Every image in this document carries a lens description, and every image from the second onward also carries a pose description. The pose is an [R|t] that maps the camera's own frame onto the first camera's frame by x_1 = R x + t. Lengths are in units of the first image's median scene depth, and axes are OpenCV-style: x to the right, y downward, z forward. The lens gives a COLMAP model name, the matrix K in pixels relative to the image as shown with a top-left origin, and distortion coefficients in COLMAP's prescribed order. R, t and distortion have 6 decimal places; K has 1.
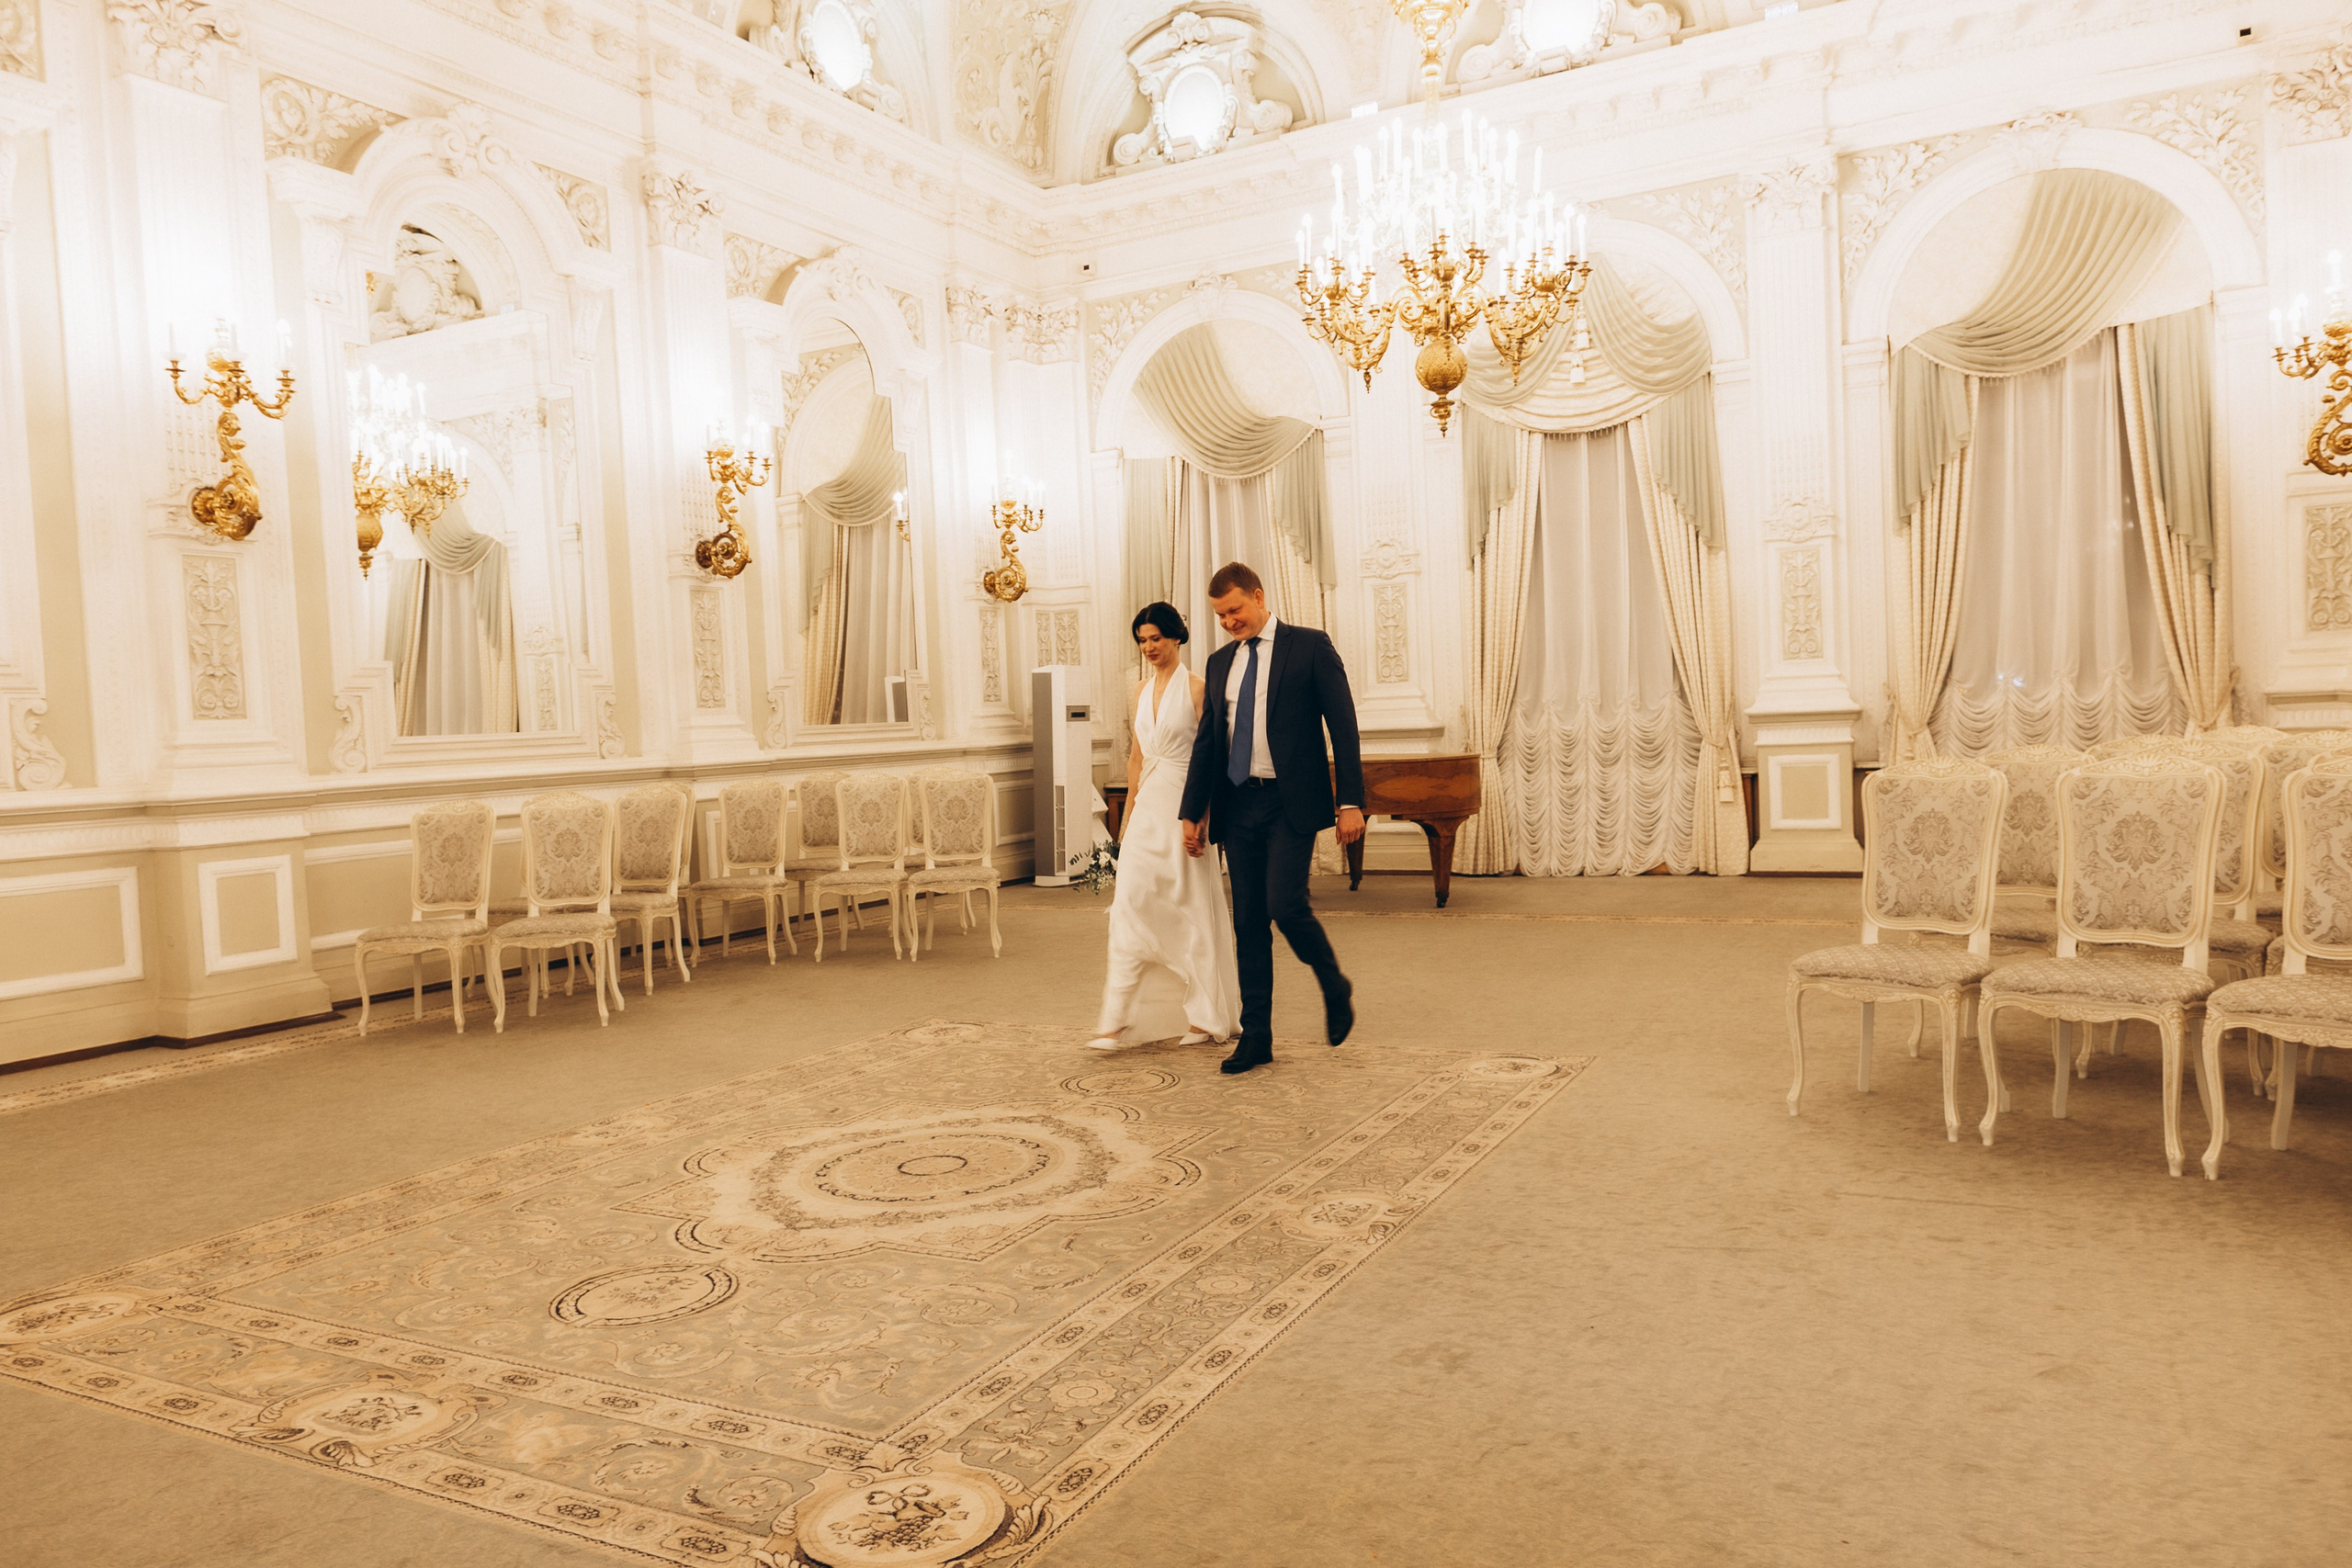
lens RADIAL K [[1607.8, 0, 1161.9], [0, 1607.8, 793.6], [0, 0, 1]] dist [0.010326, -0.007013]
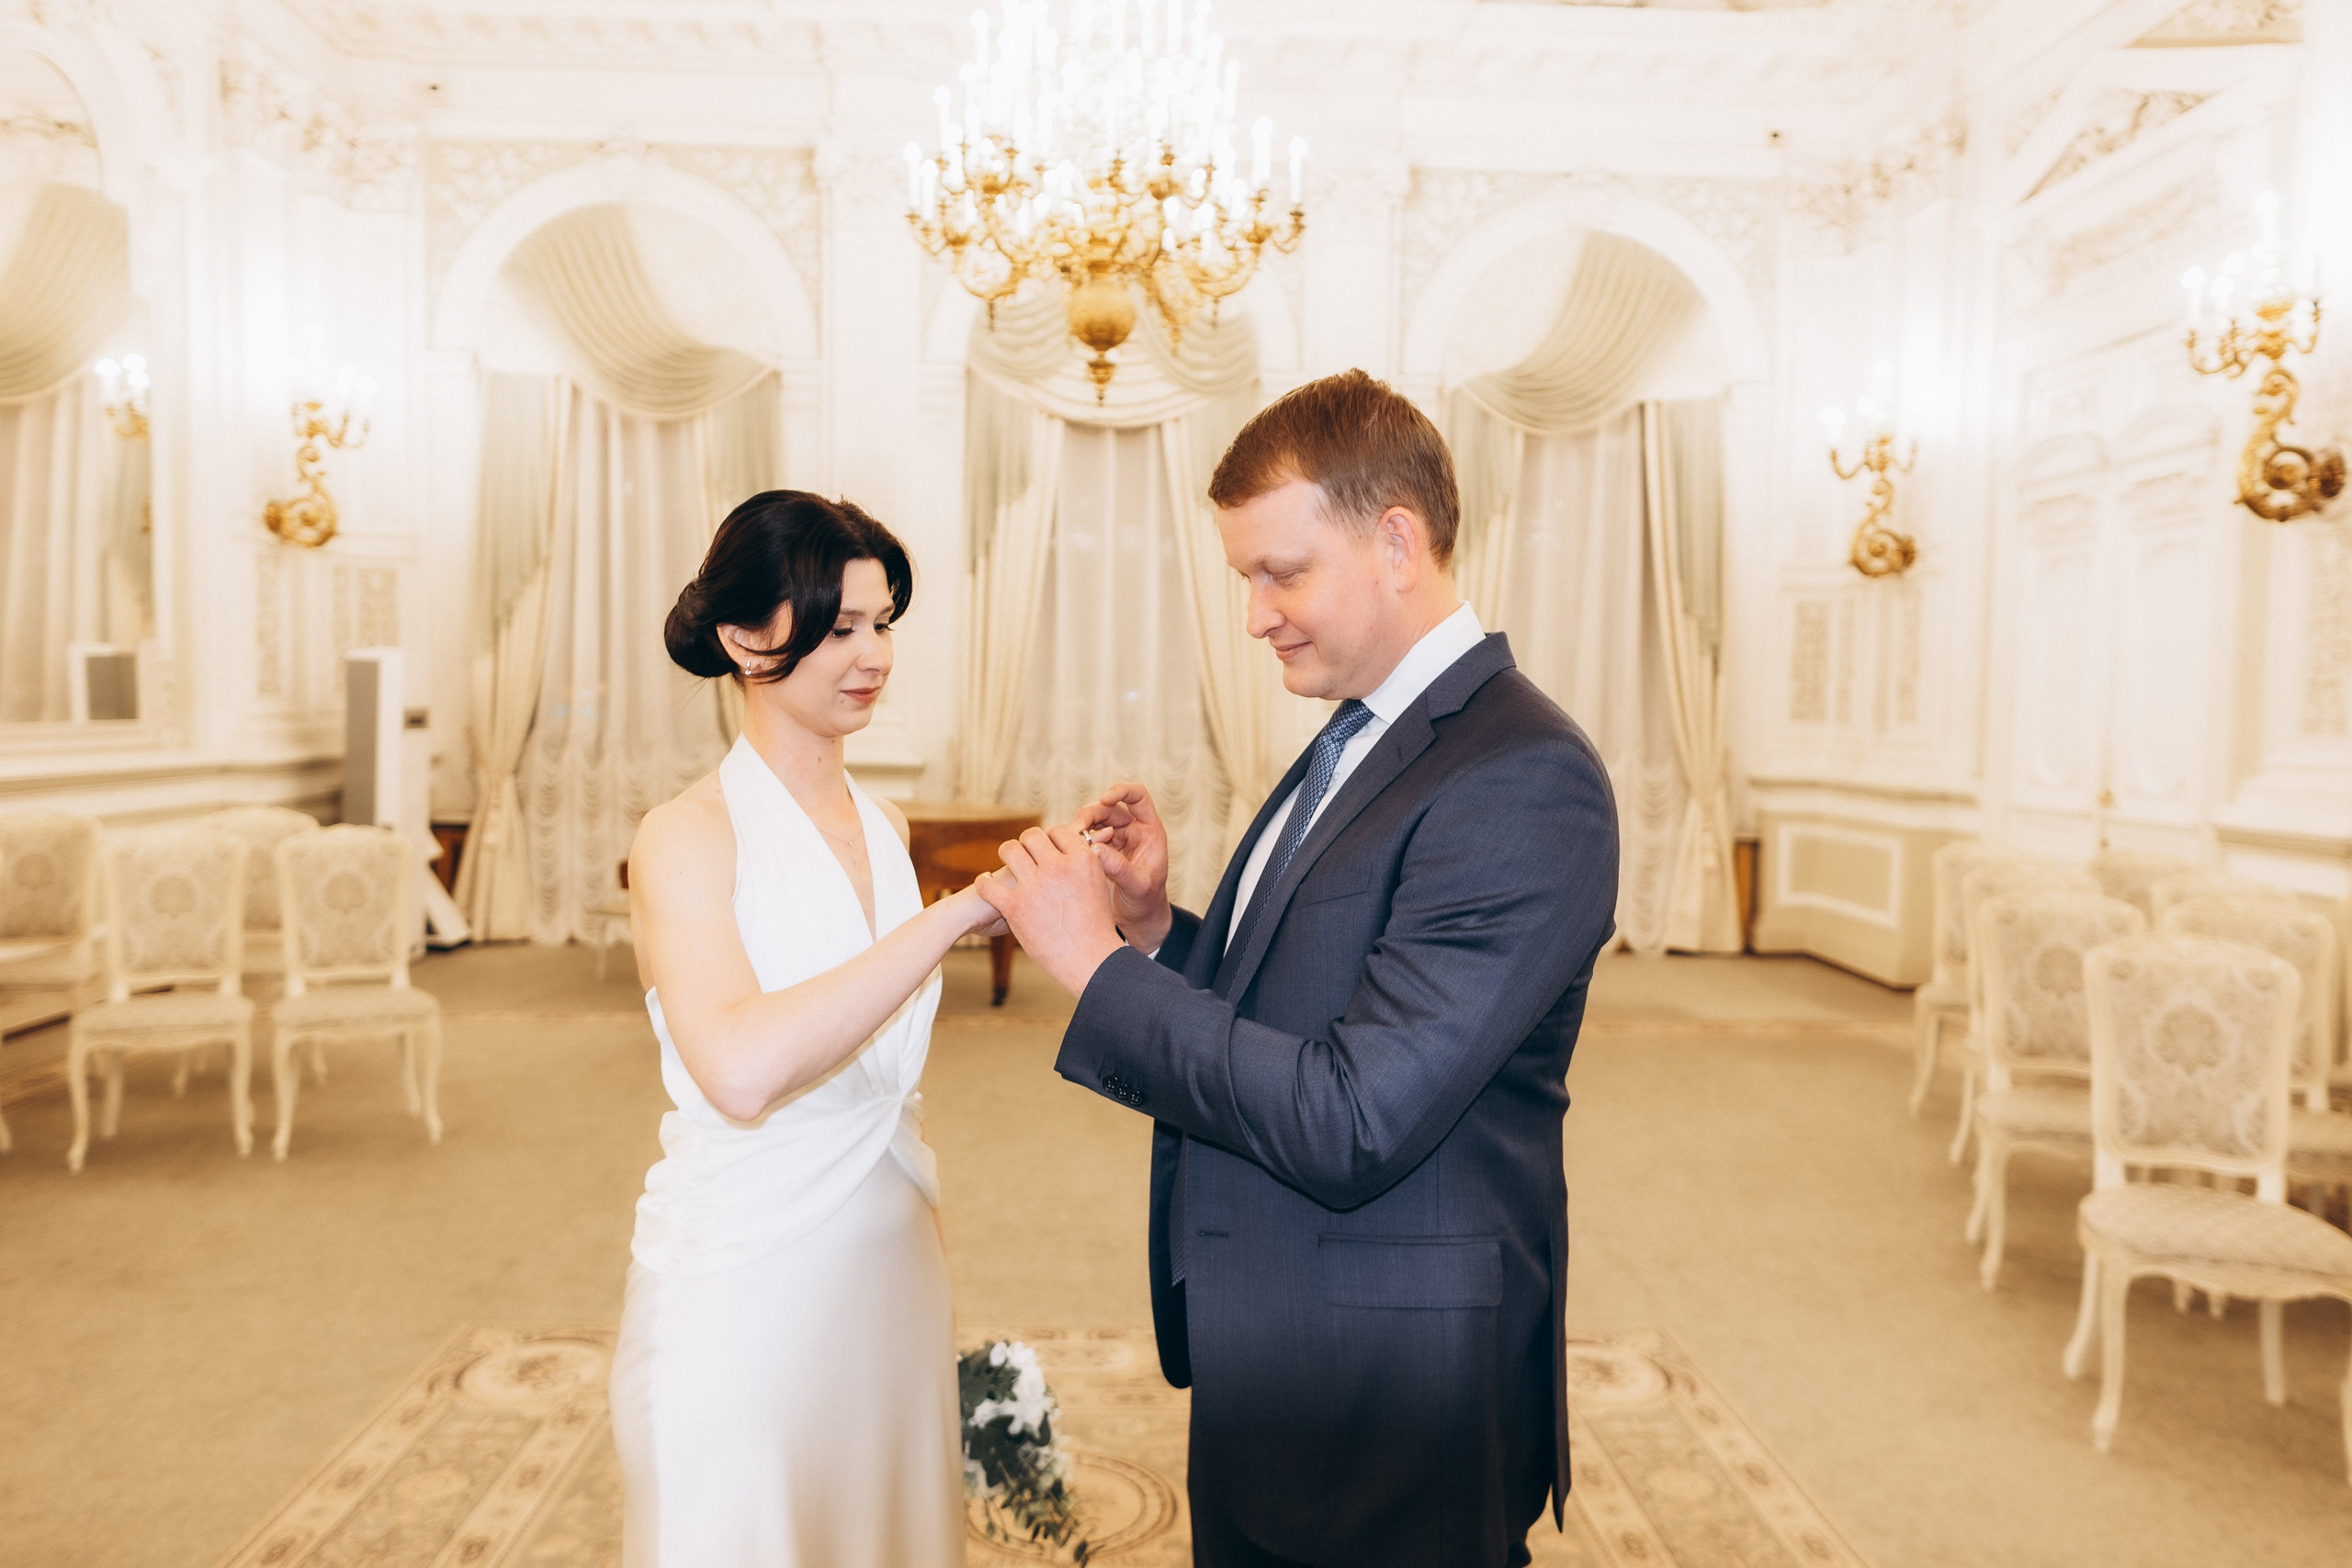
lens RADIAL K [[1607.8, 0, 1186.1], [0, 1607.8, 796.6], [0, 0, 1]] dist [0.010326, -0.007013]
pose [[0.858495, 0.030910, 0.511890, -0.148021], [-0.034901, 0.999389, -0.001814, -0.032443], [-0.511633, -0.016308, 0.859049, 0.274595]]
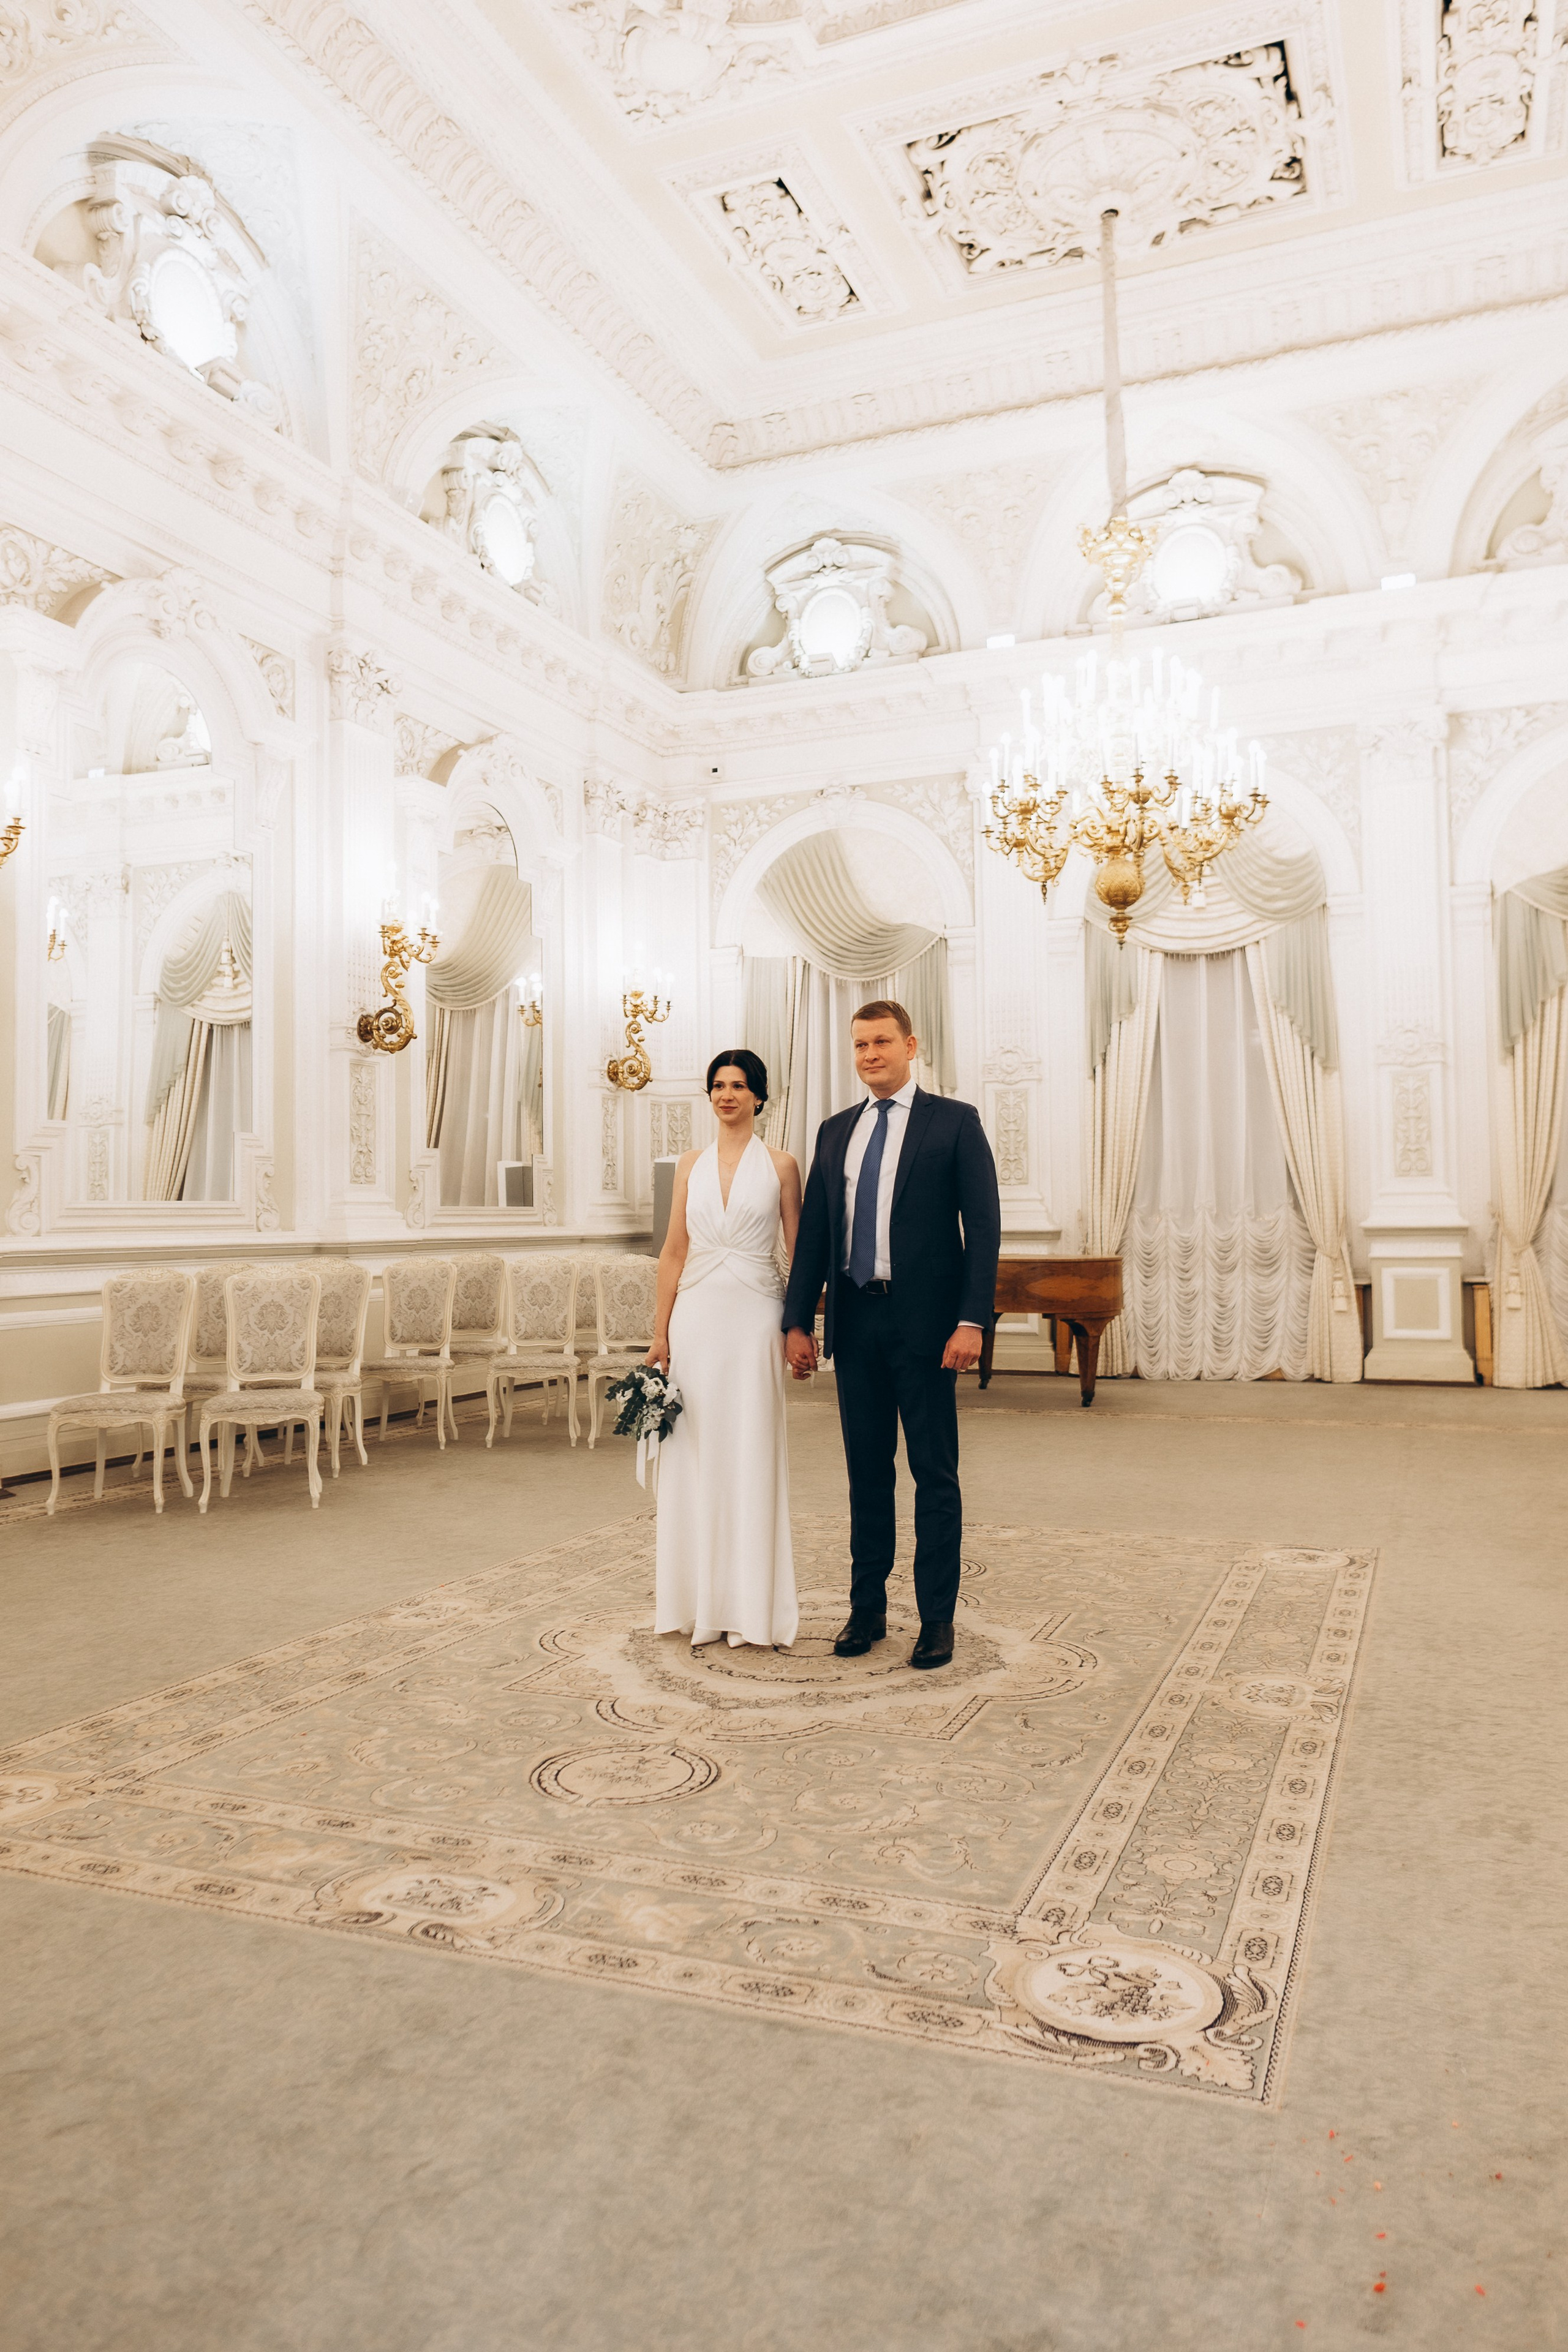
lens RADIAL K [[1607.9, 0, 804.3], [0, 1607.9, 1161.5], [0, 0, 1]] dist [0.010326, -0.007013]
pose [[0.993356, 0.038805, 0.108343, -0.116422], [-0.029522, 0.995857, -0.086006, 0.009070], [-0.111232, 0.082236, 0.990386, 0.001417]]
